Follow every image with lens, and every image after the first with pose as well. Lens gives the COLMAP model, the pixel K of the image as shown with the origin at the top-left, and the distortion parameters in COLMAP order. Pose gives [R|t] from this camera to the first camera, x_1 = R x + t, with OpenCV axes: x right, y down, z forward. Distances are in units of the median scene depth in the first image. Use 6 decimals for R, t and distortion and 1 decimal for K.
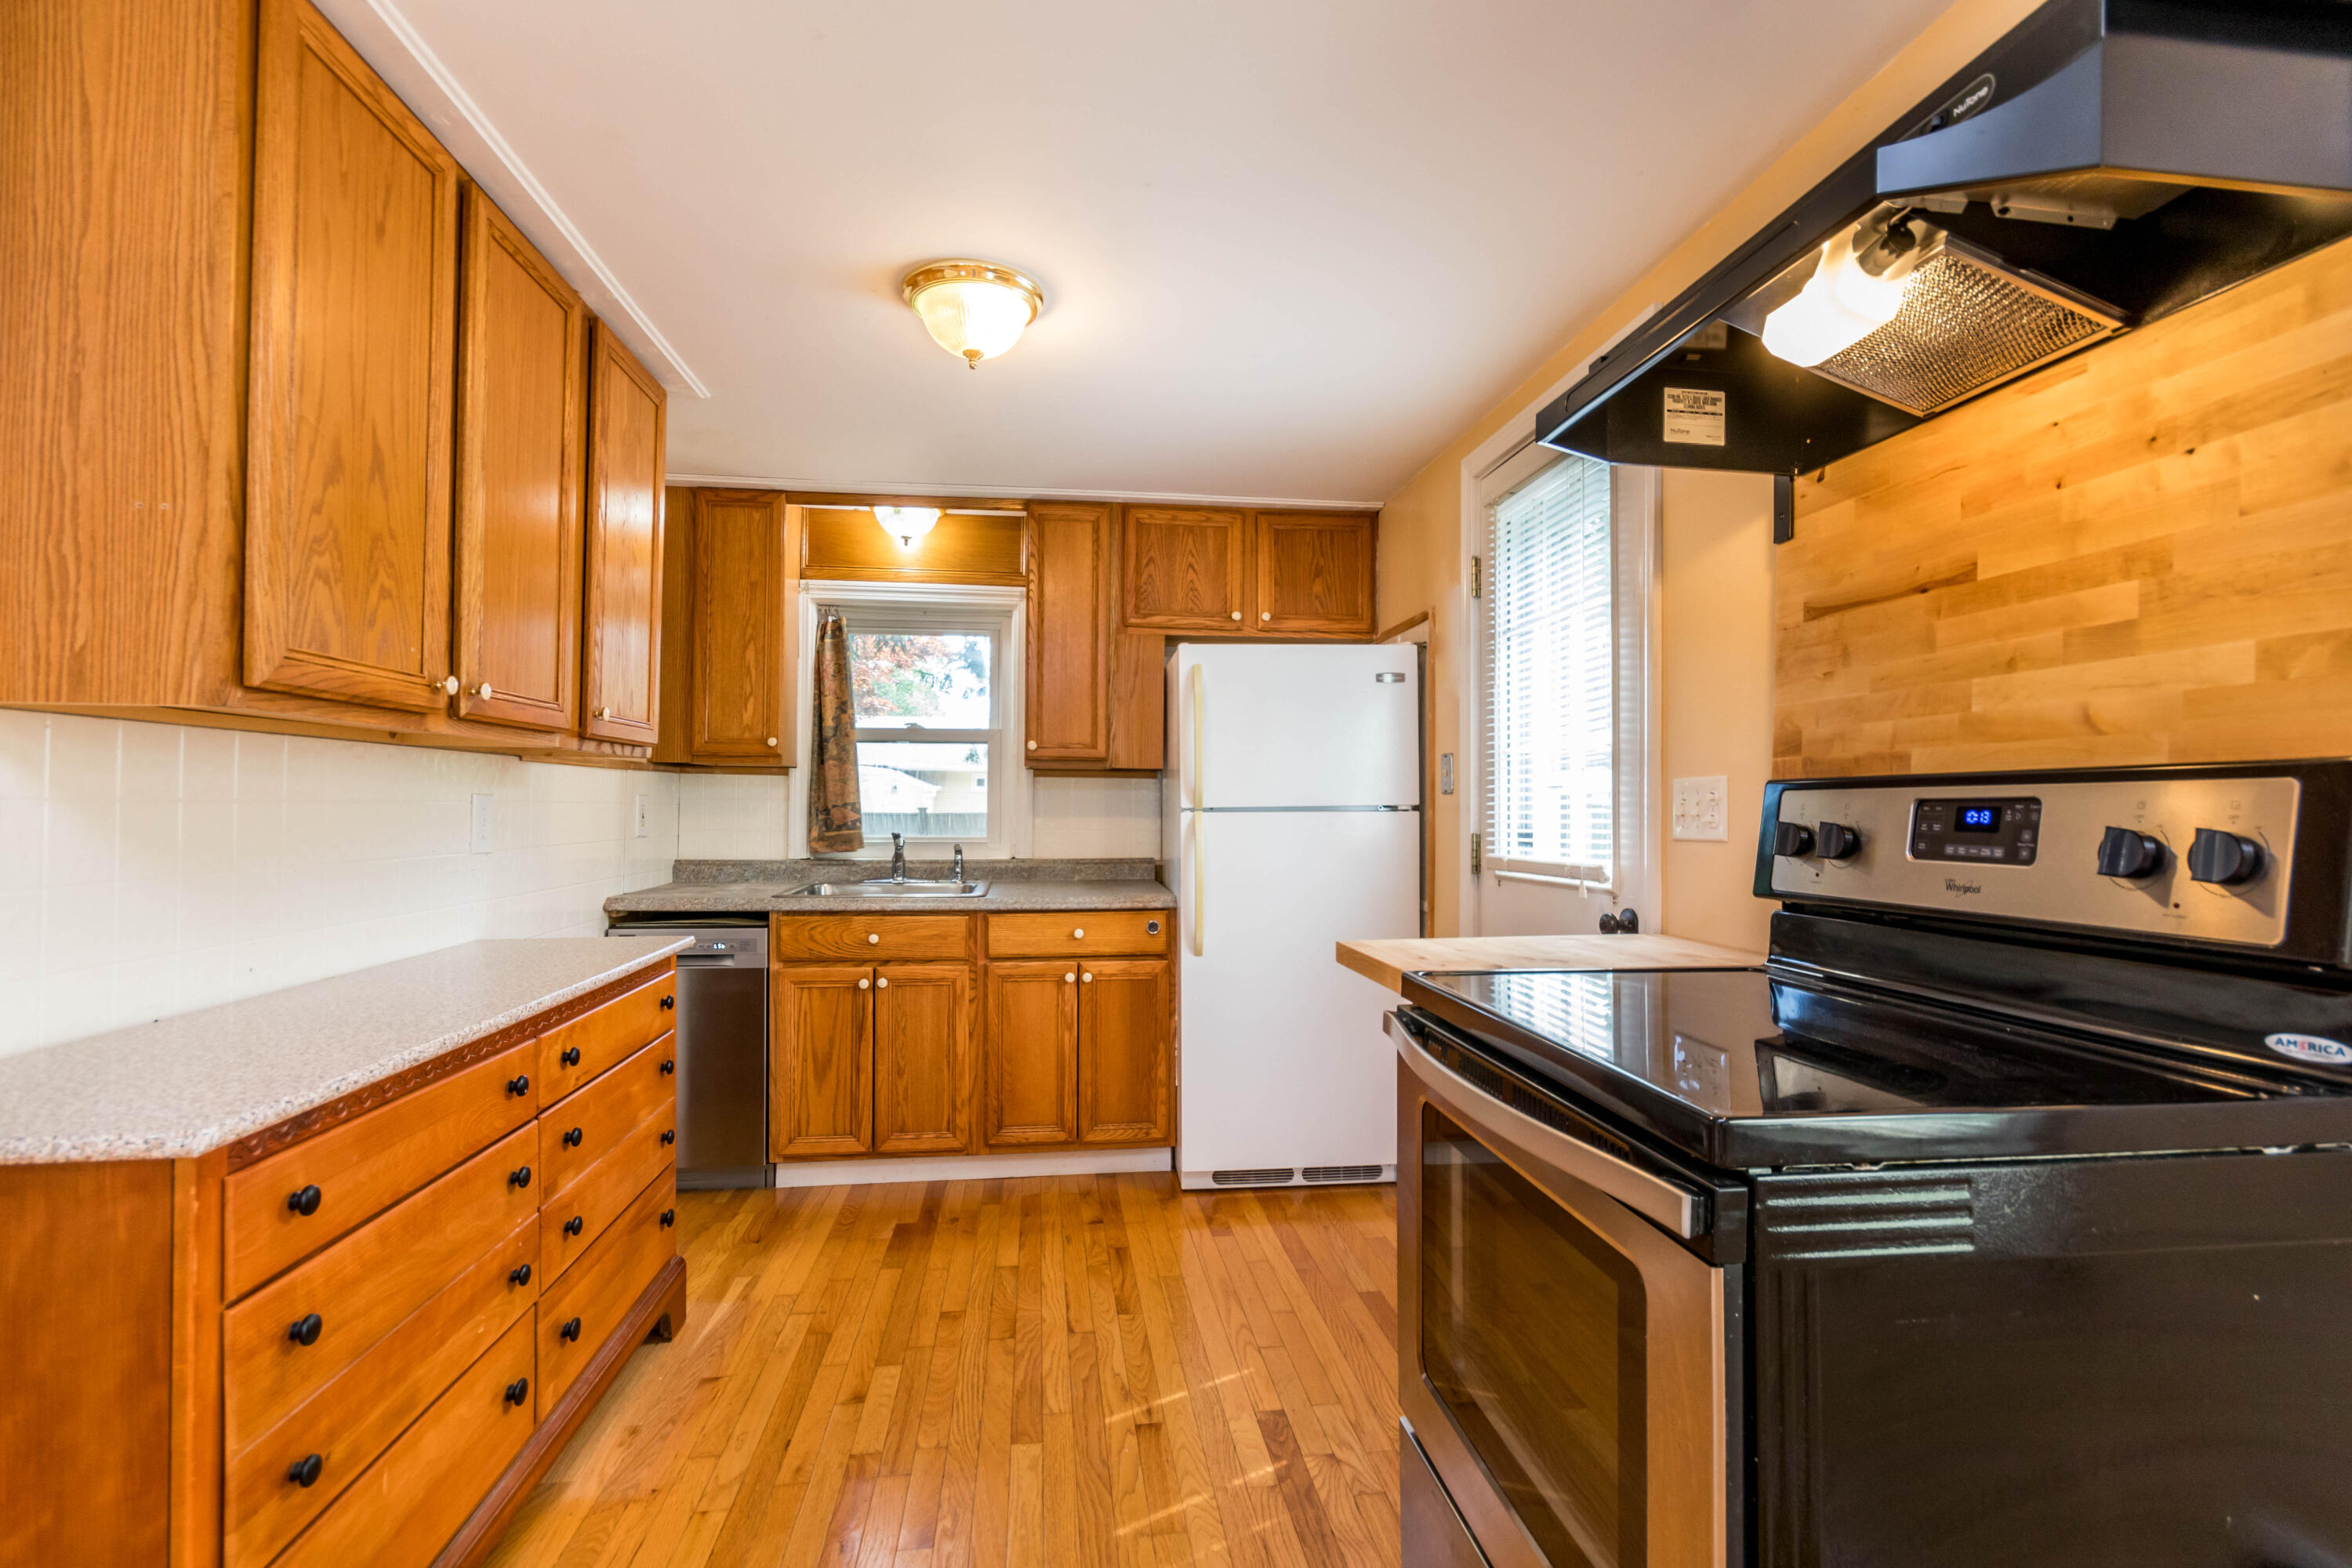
lens RADIAL K [[1106.0, 0, 1179.1], [0, 1106.0, 788.4], [0, 0, 1]] dist [0.000887, -0.000027]
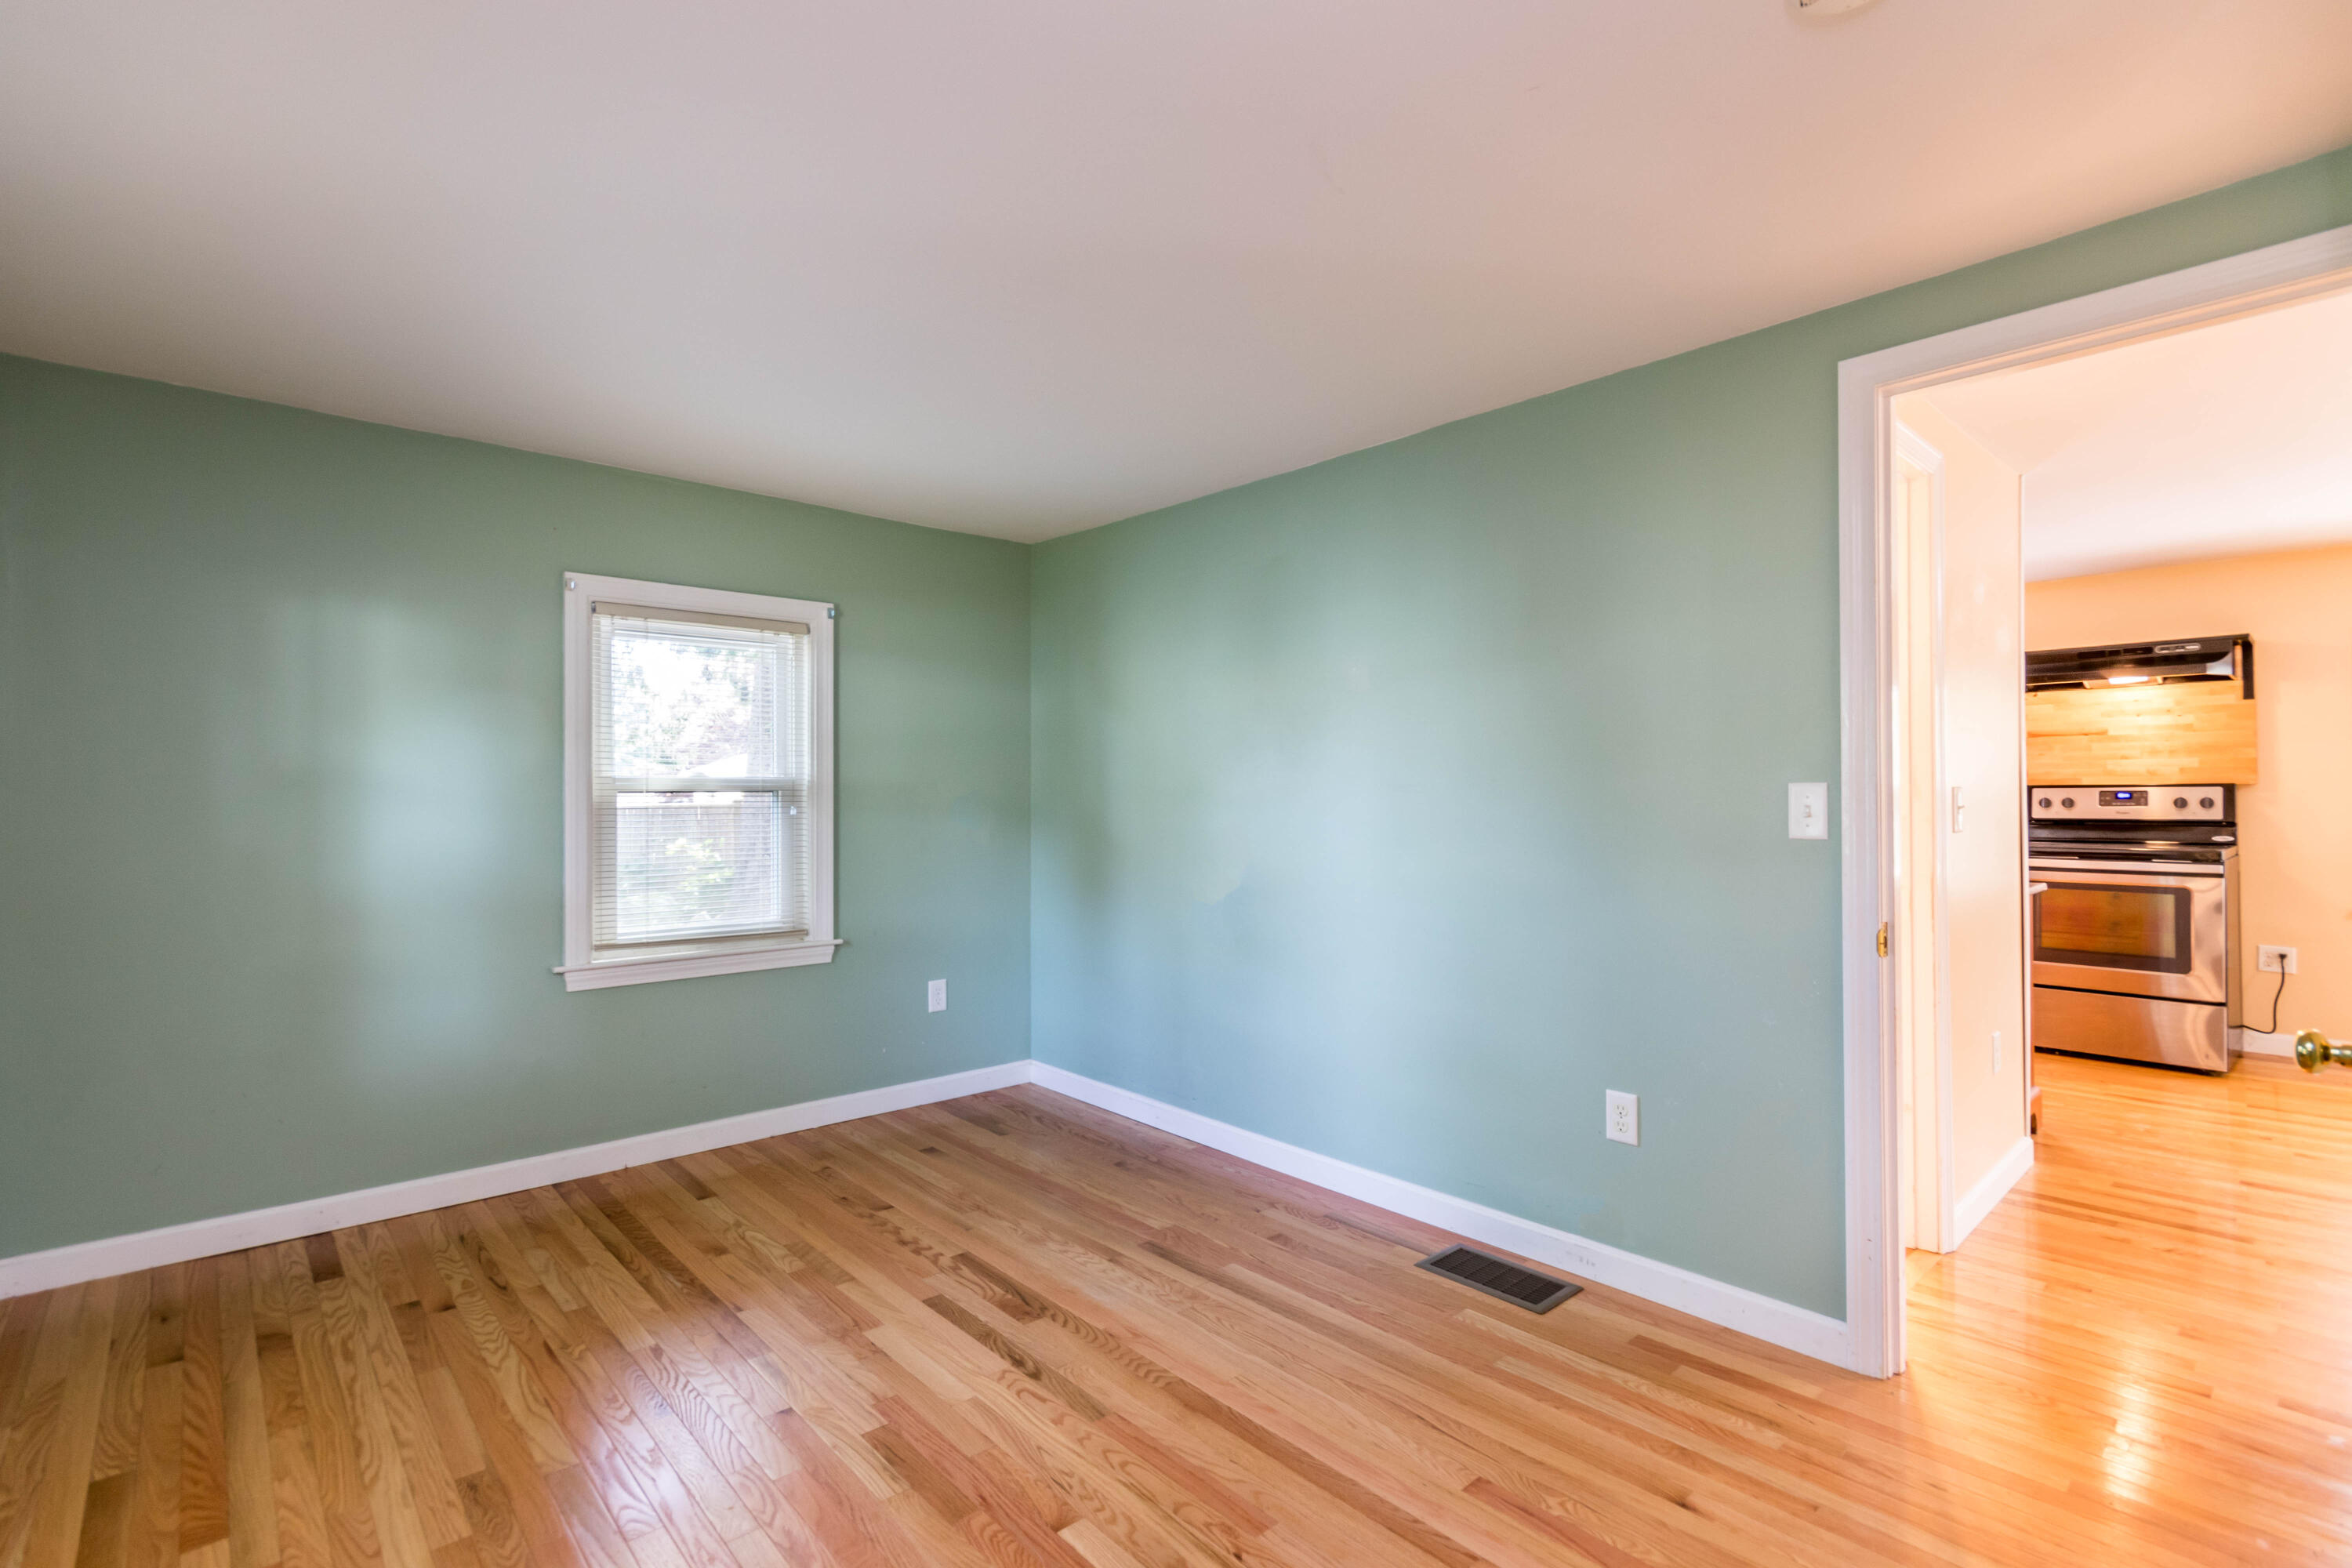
lens RADIAL K [[1079.4, 0, 1179.4], [0, 1079.4, 789.2], [0, 0, 1]] dist [0.000807, 0.000919]
pose [[0.823584, -0.000609, 0.567193, -1.671889], [-0.005699, 0.999940, 0.009349, -0.005015], [-0.567165, -0.010932, 0.823532, -0.115498]]
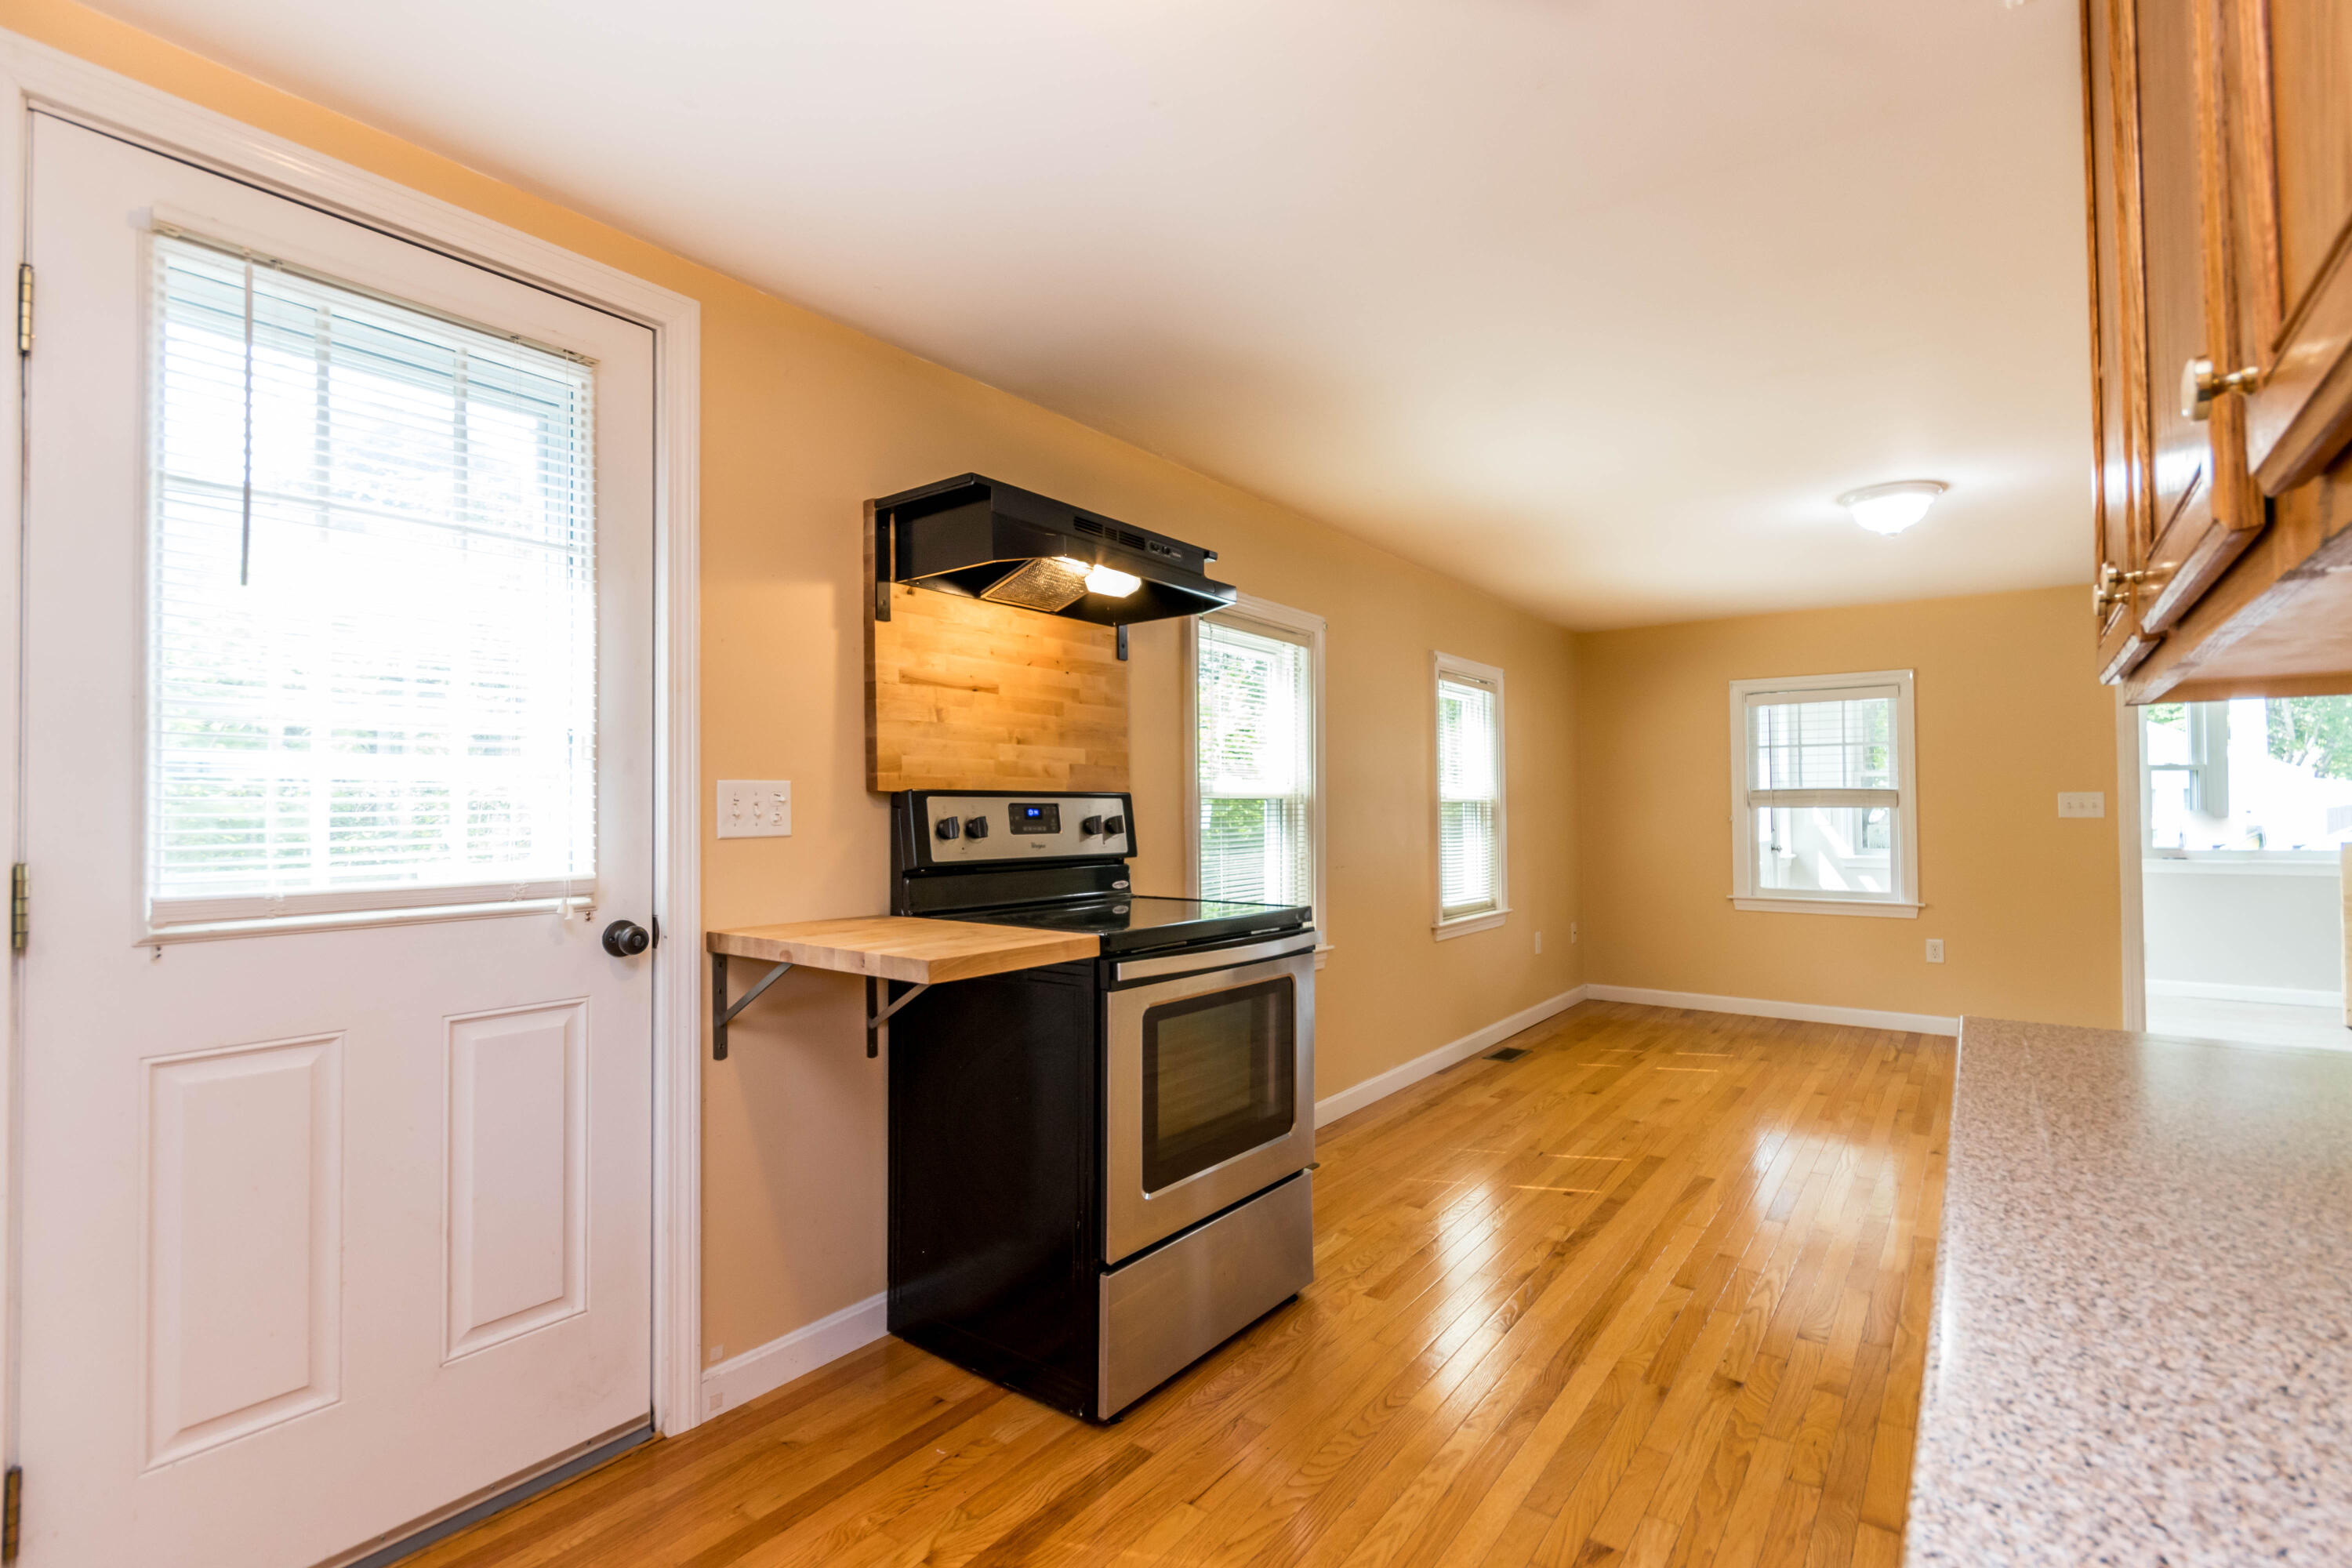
lens RADIAL K [[1108.7, 0, 1176.0], [0, 1108.7, 784.0], [0, 0, 1]] dist [0.000174, 0.000906]
pose [[-0.724655, 0.014938, 0.688950, -0.357999], [-0.012411, 0.999320, -0.034722, 0.016015], [-0.689000, -0.033712, -0.723977, 0.895130]]
